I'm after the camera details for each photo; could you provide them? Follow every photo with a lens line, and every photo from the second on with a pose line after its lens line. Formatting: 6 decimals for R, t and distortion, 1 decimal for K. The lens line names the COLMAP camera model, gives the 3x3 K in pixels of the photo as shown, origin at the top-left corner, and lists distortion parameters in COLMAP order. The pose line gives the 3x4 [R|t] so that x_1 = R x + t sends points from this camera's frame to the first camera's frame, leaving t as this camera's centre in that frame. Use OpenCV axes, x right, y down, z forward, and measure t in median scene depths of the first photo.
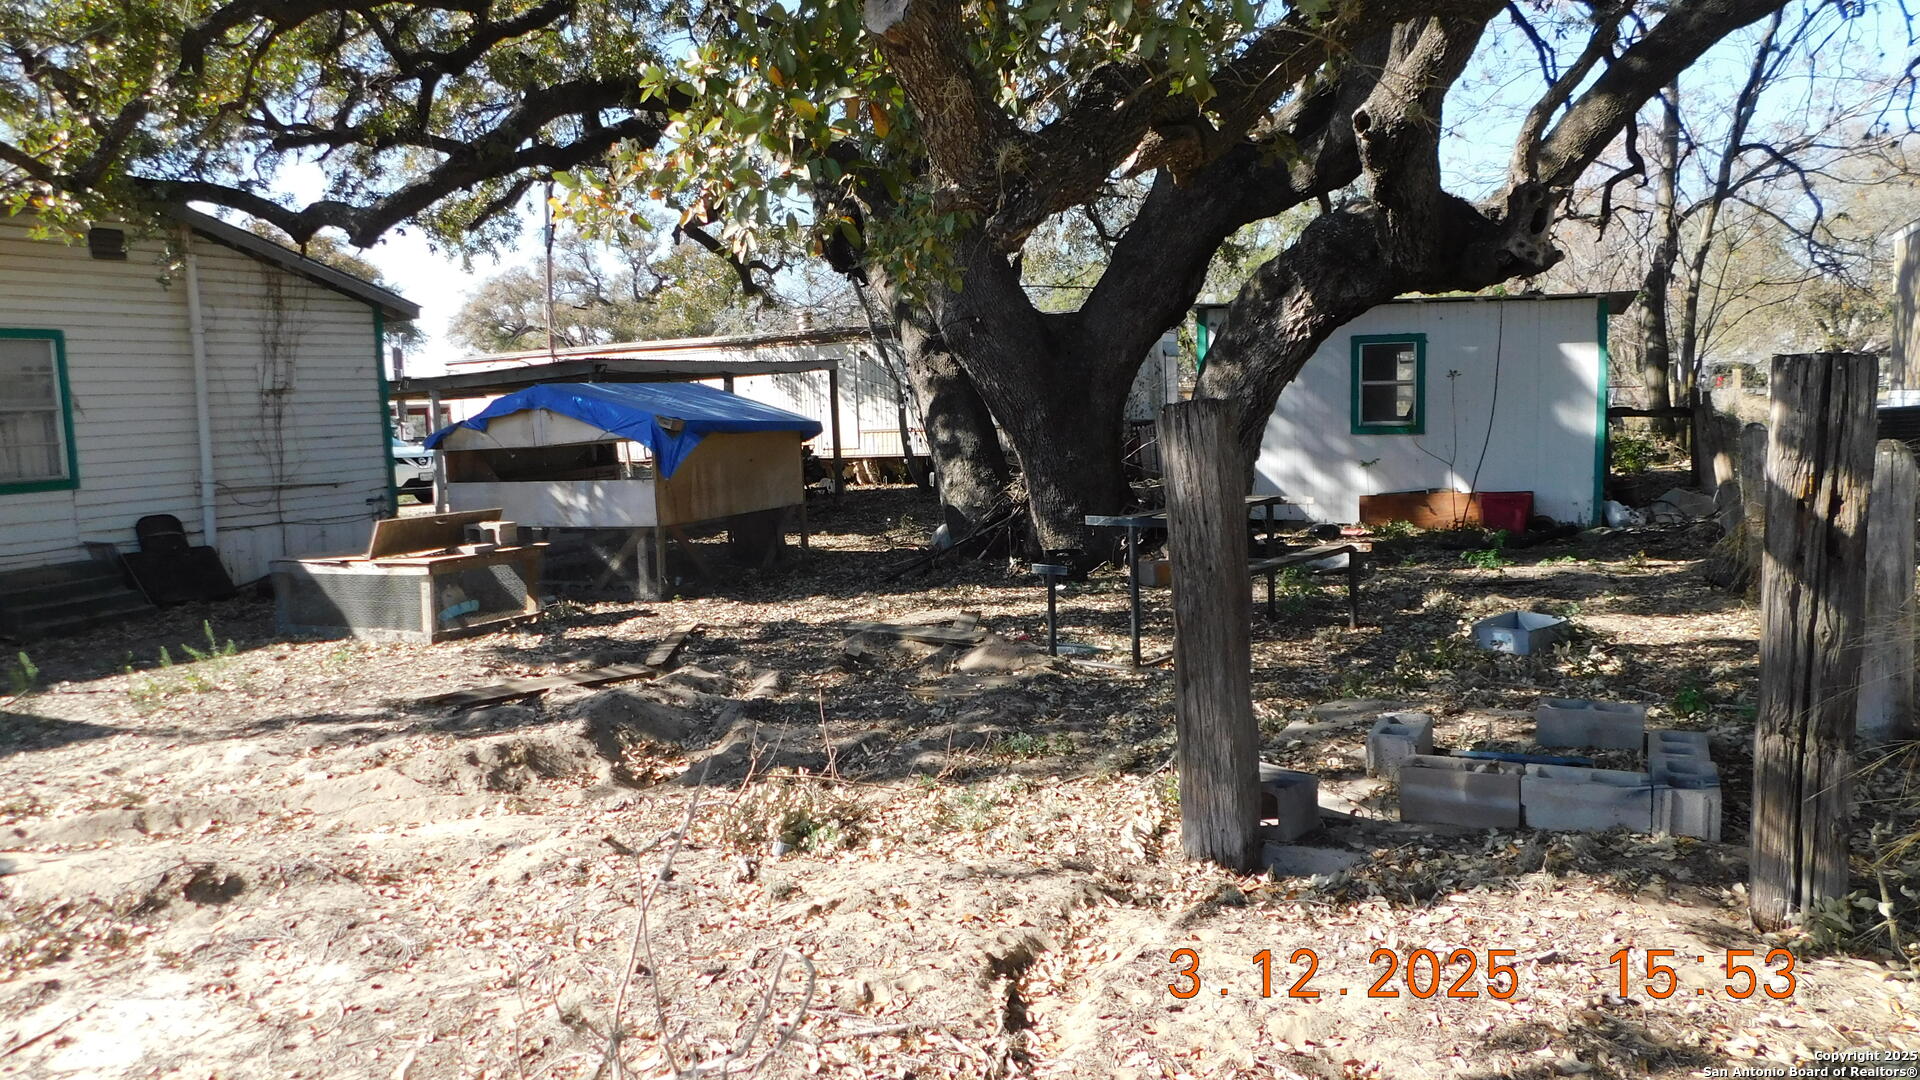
lens RADIAL K [[1270.9, 0, 961.8], [0, 1270.9, 537.3], [0, 0, 1]] dist [-0.071376, 0.057348]
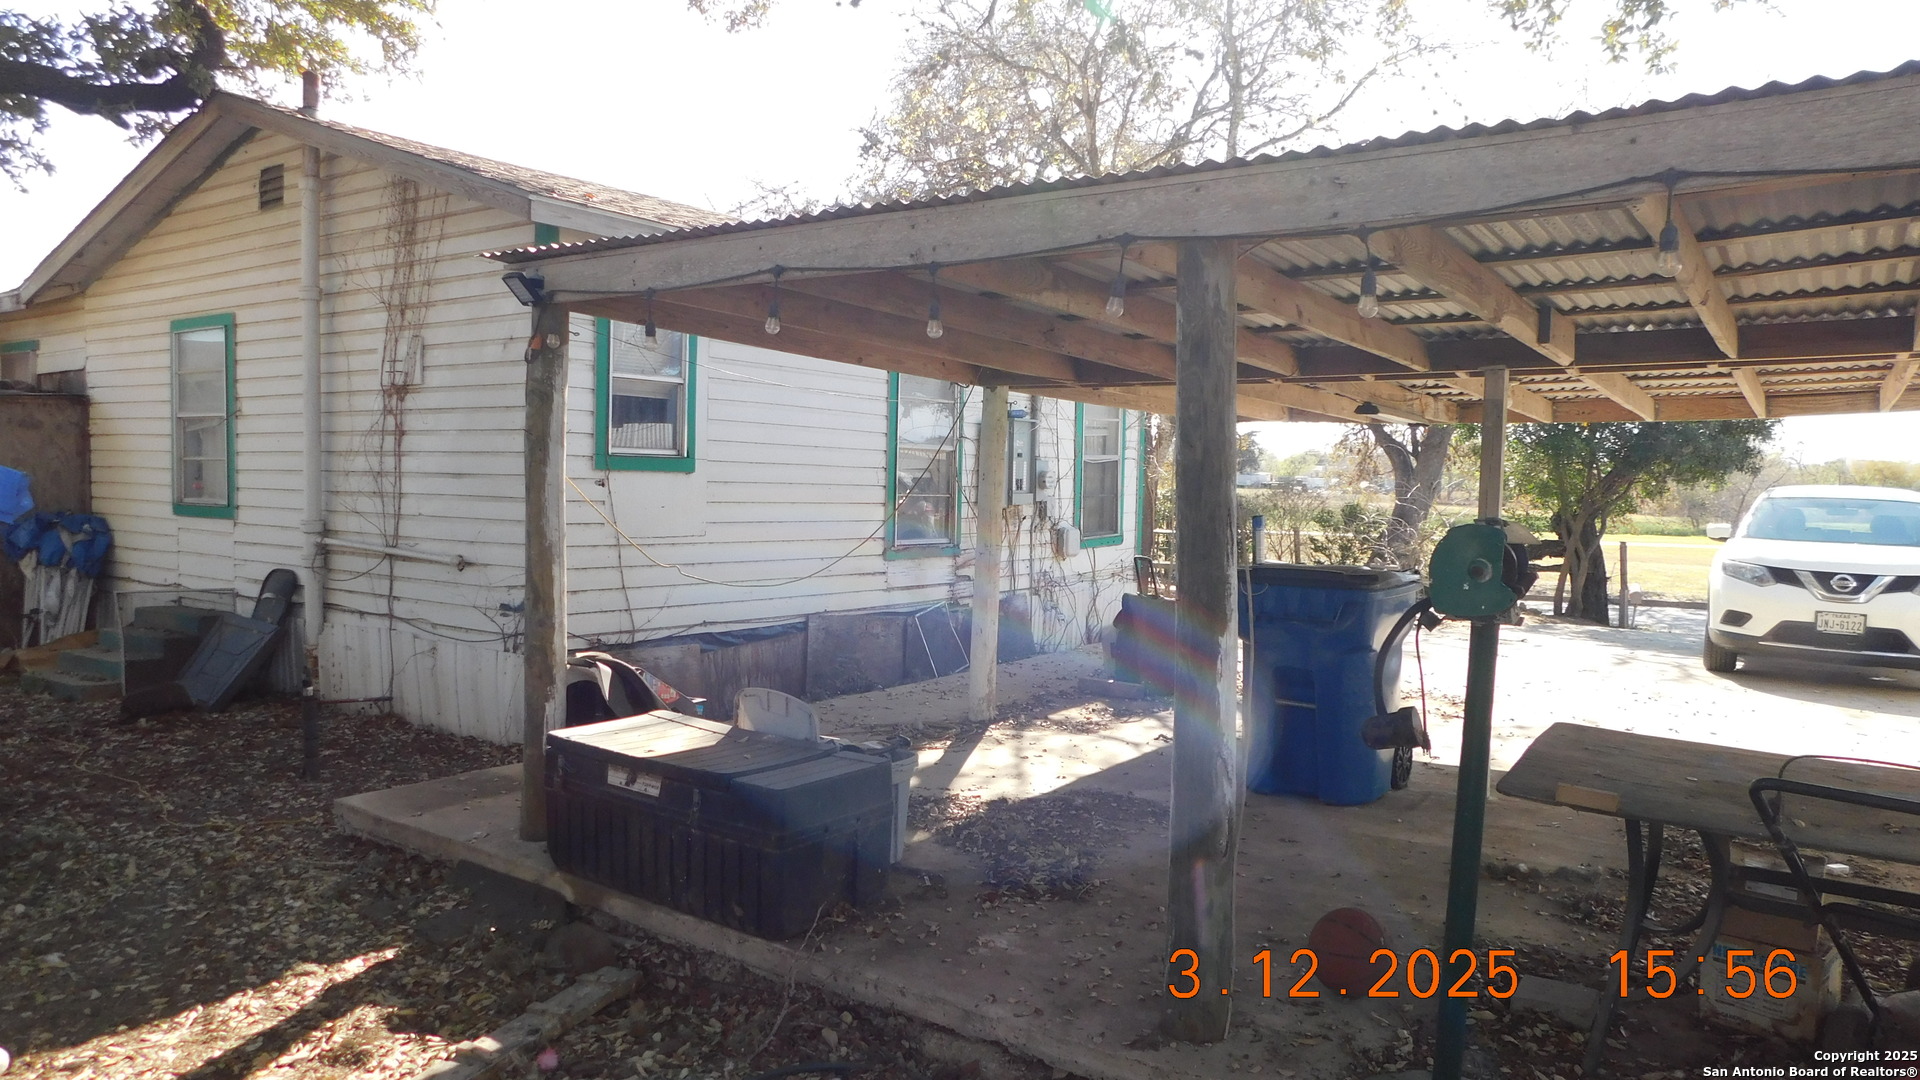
lens RADIAL K [[1270.9, 0, 961.8], [0, 1270.9, 537.3], [0, 0, 1]] dist [-0.071376, 0.057348]
pose [[-0.127015, 0.081289, -0.988564, -0.009320], [-0.124157, 0.987495, 0.097154, -0.195673], [0.984100, 0.135077, -0.115334, 1.891058]]
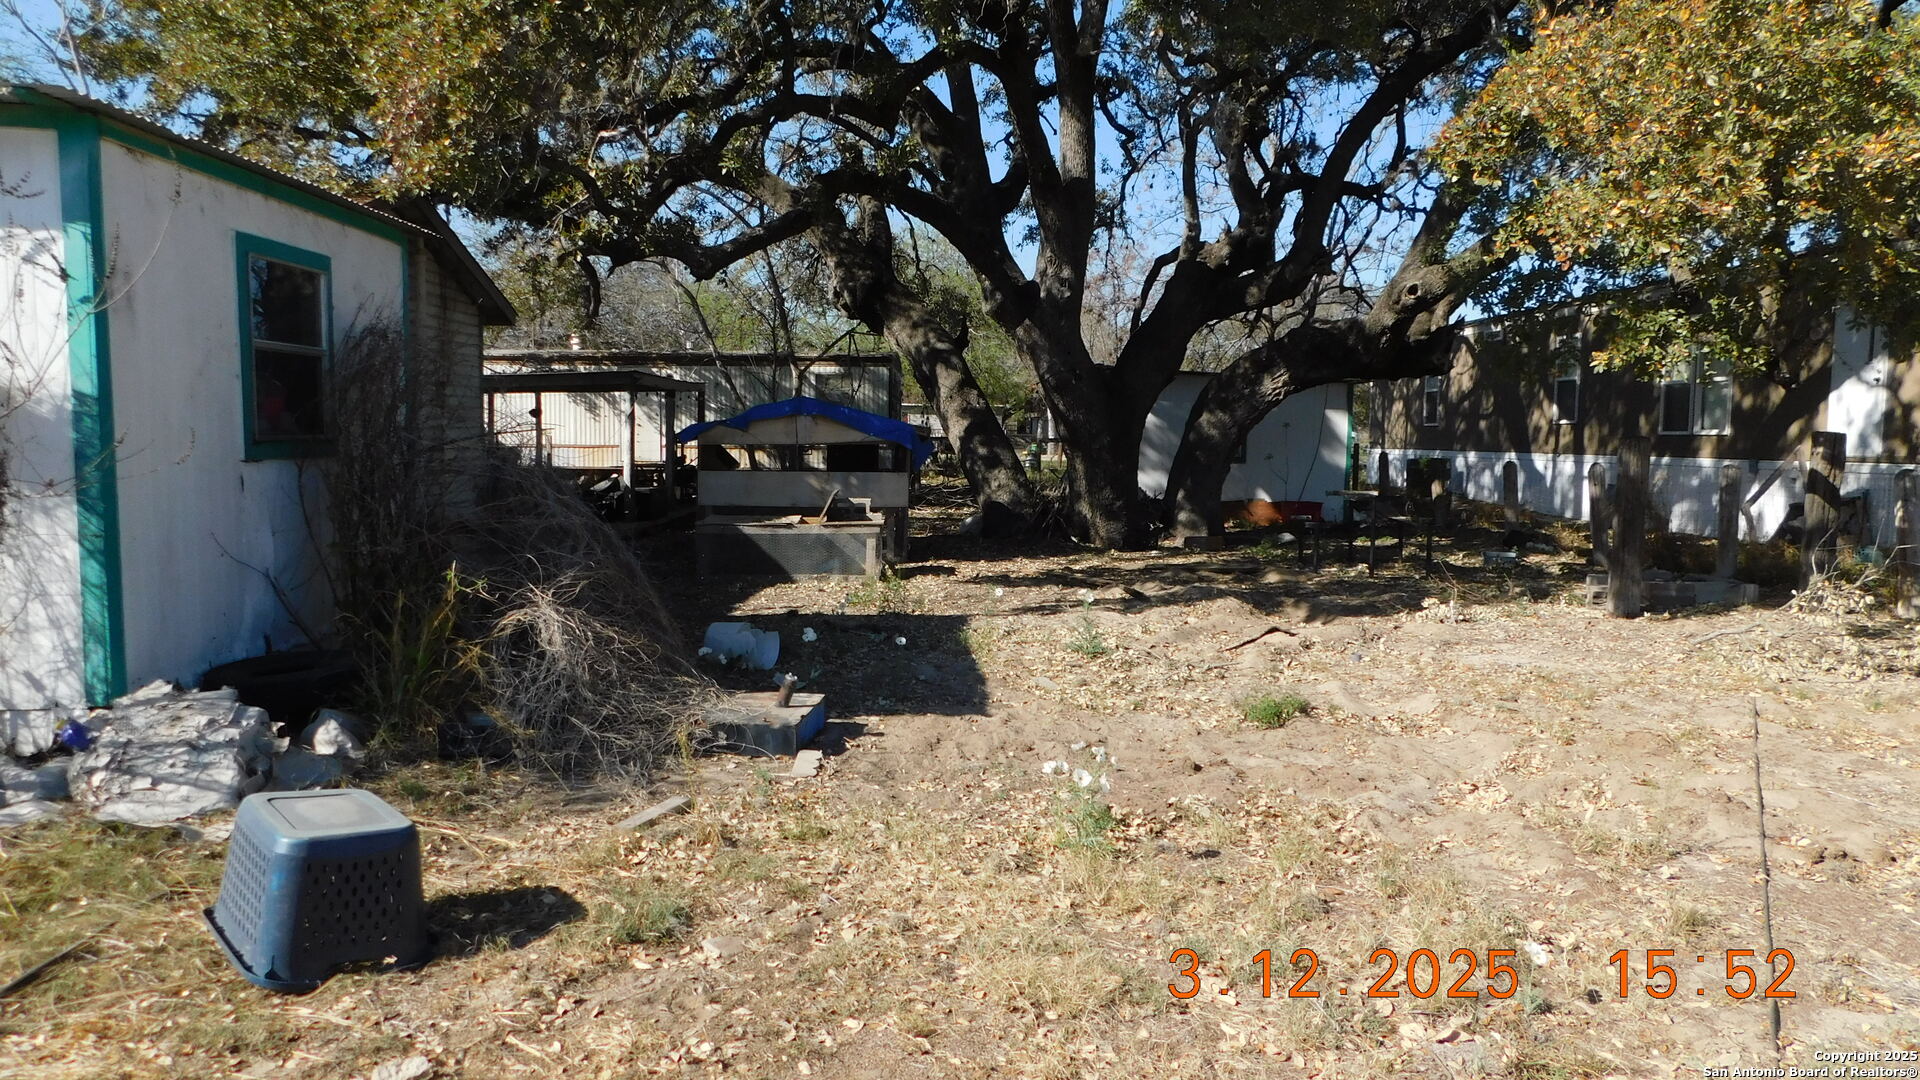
lens RADIAL K [[1270.9, 0, 961.8], [0, 1270.9, 537.3], [0, 0, 1]] dist [-0.071376, 0.057348]
pose [[0.874220, 0.009558, 0.485436, -0.992384], [0.003962, 0.999632, -0.026818, 0.070226], [-0.485513, 0.025368, 0.873861, -0.253174]]
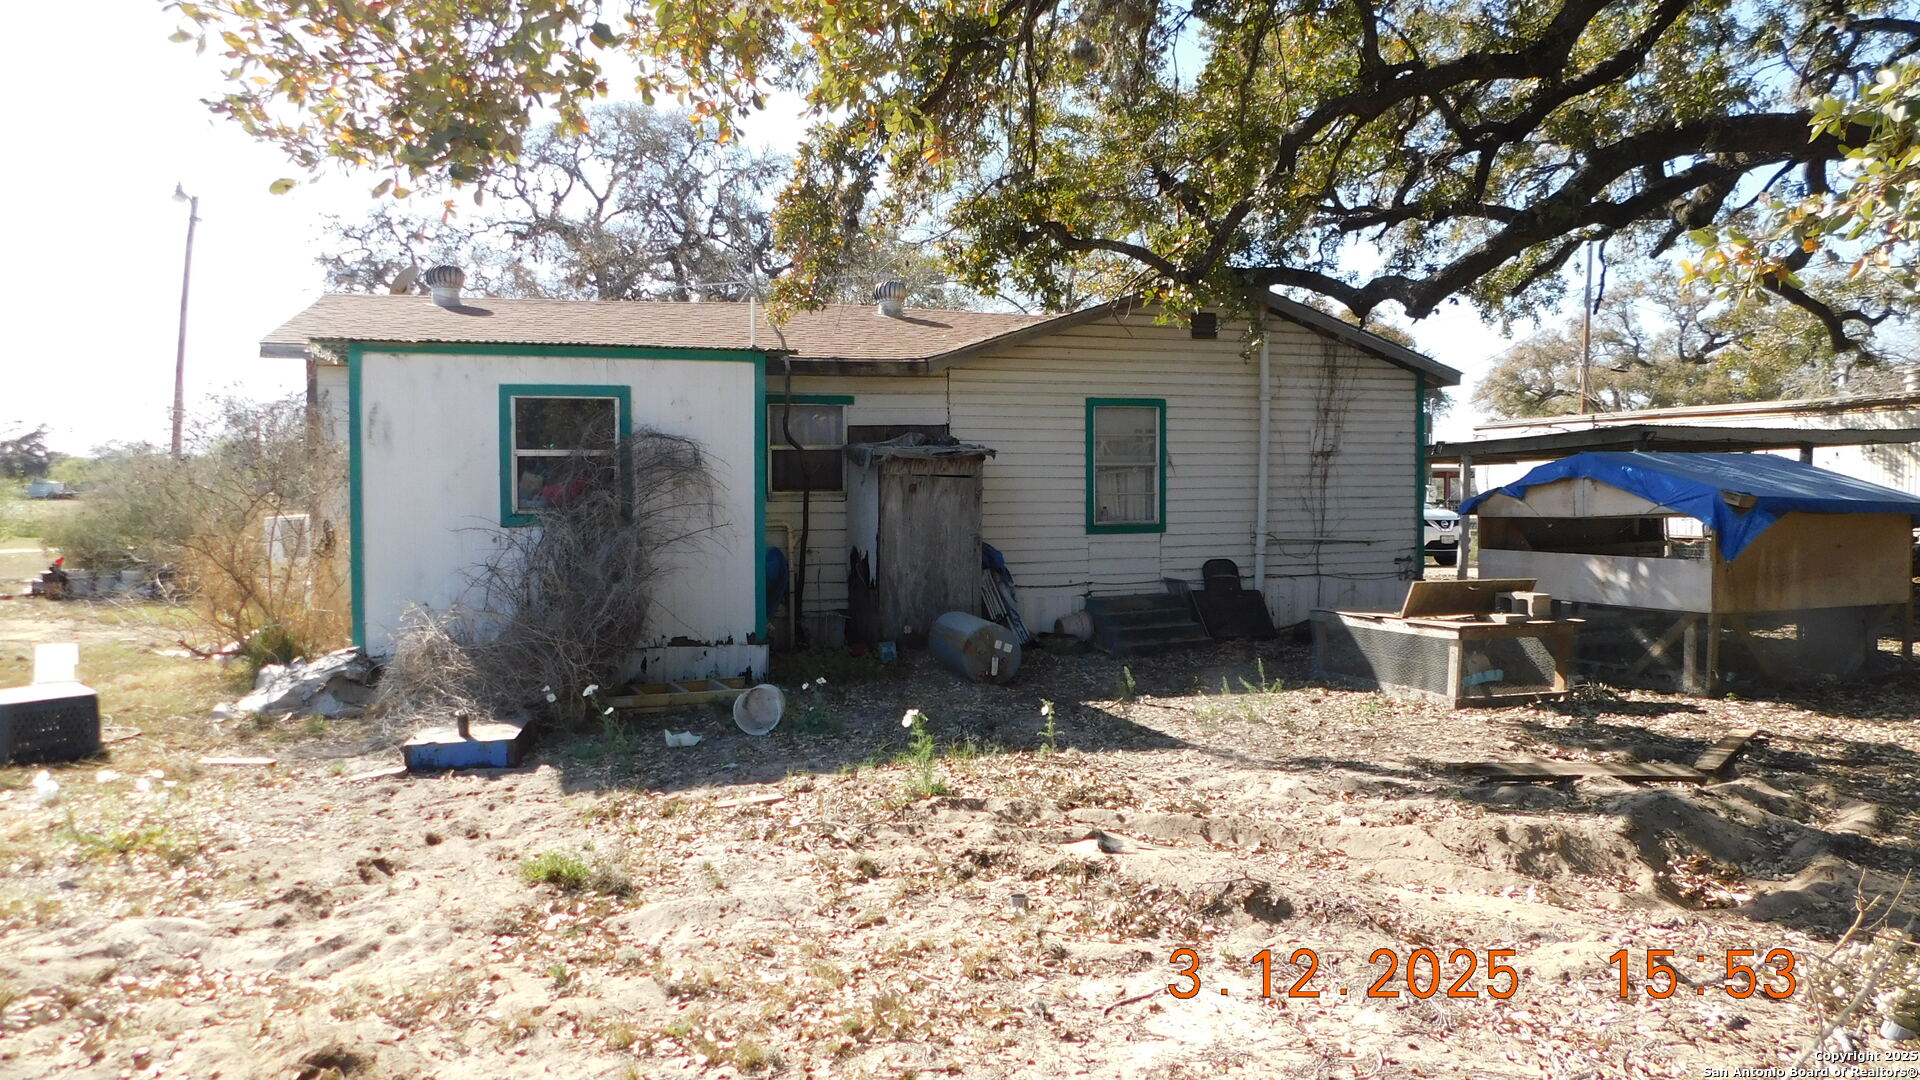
lens RADIAL K [[1270.9, 0, 961.8], [0, 1270.9, 537.3], [0, 0, 1]] dist [-0.071376, 0.057348]
pose [[0.721181, 0.059612, -0.690177, -0.021045], [-0.094342, 0.995460, -0.012601, -0.001248], [0.686293, 0.074200, 0.723531, -0.005093]]
